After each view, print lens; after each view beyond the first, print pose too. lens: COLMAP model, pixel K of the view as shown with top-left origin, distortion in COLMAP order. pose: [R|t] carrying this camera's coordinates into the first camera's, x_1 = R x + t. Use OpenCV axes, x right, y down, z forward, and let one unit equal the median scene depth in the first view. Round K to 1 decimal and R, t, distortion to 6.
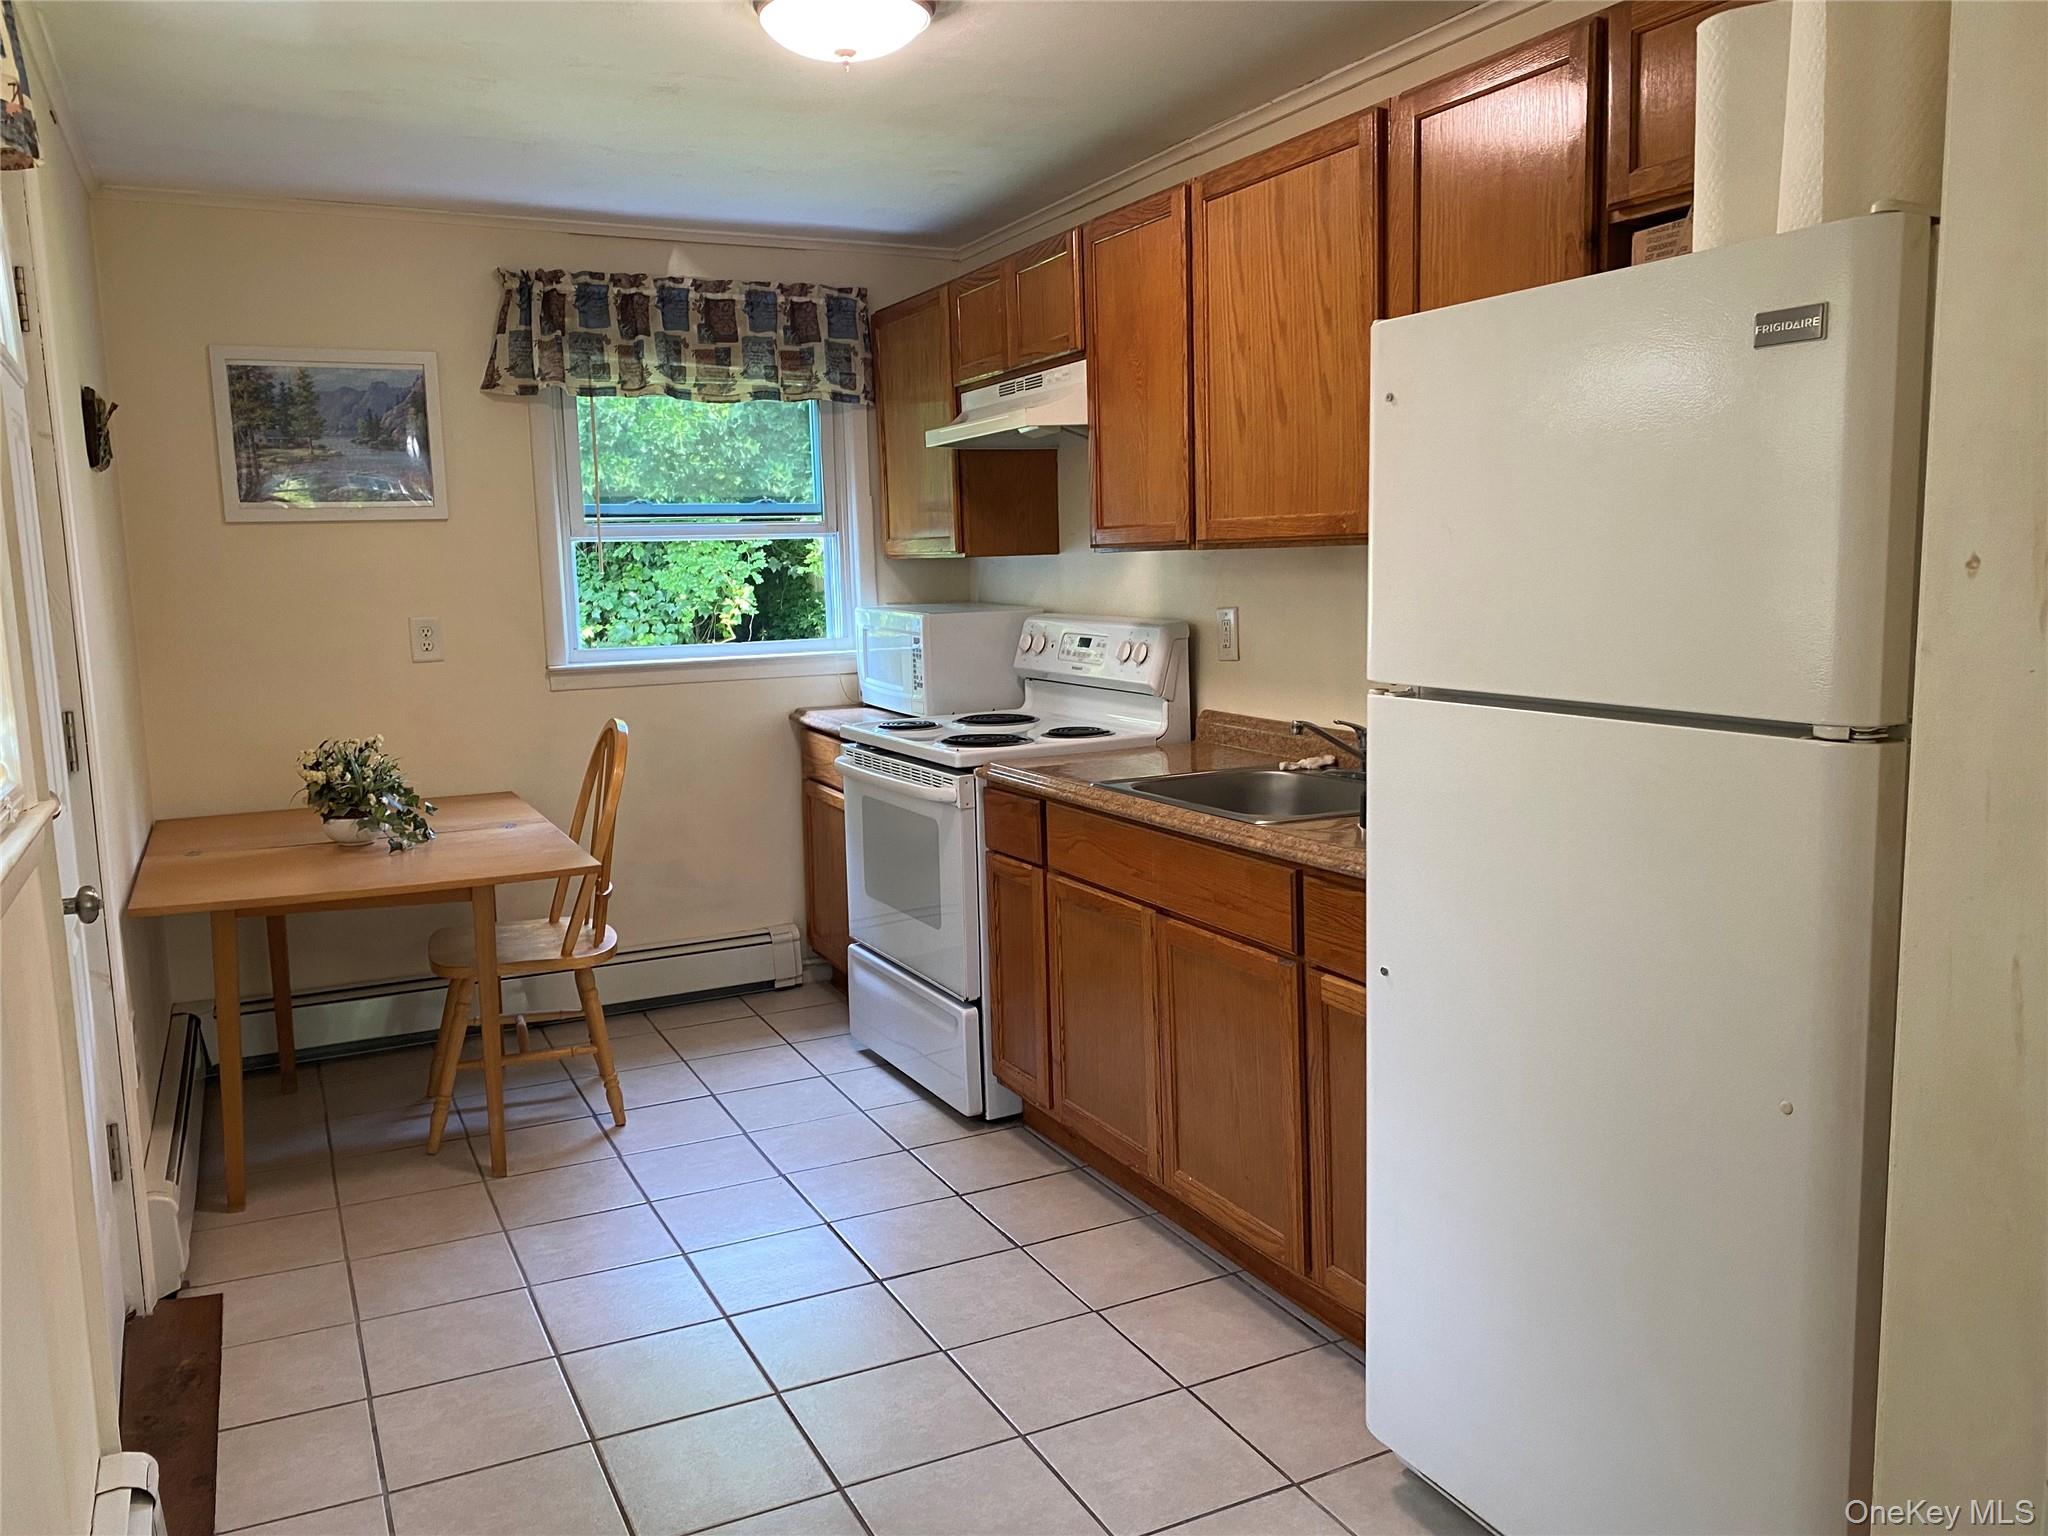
lens RADIAL K [[1575.1, 0, 1024.0], [0, 1575.1, 768.0], [0, 0, 1]] dist [0.102267, -0.192798]
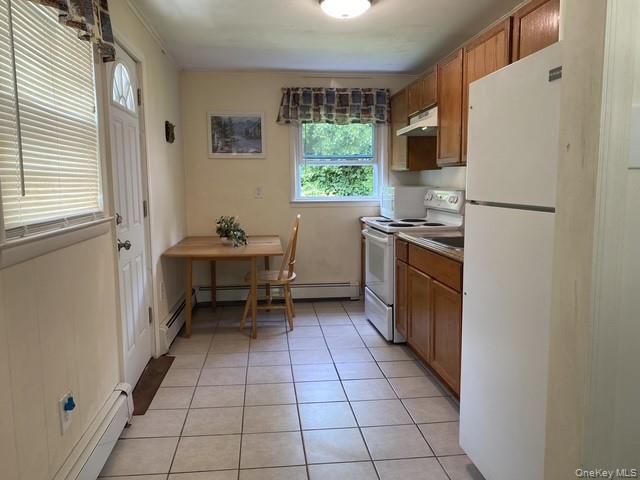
lens RADIAL K [[492.2, 0, 320.0], [0, 492.2, 240.0], [0, 0, 1]] dist [0.102267, -0.192798]
pose [[0.940593, 0.058975, -0.334374, 0.140008], [-0.063239, 0.997997, -0.001871, 0.022124], [0.333594, 0.022906, 0.942438, -0.005800]]
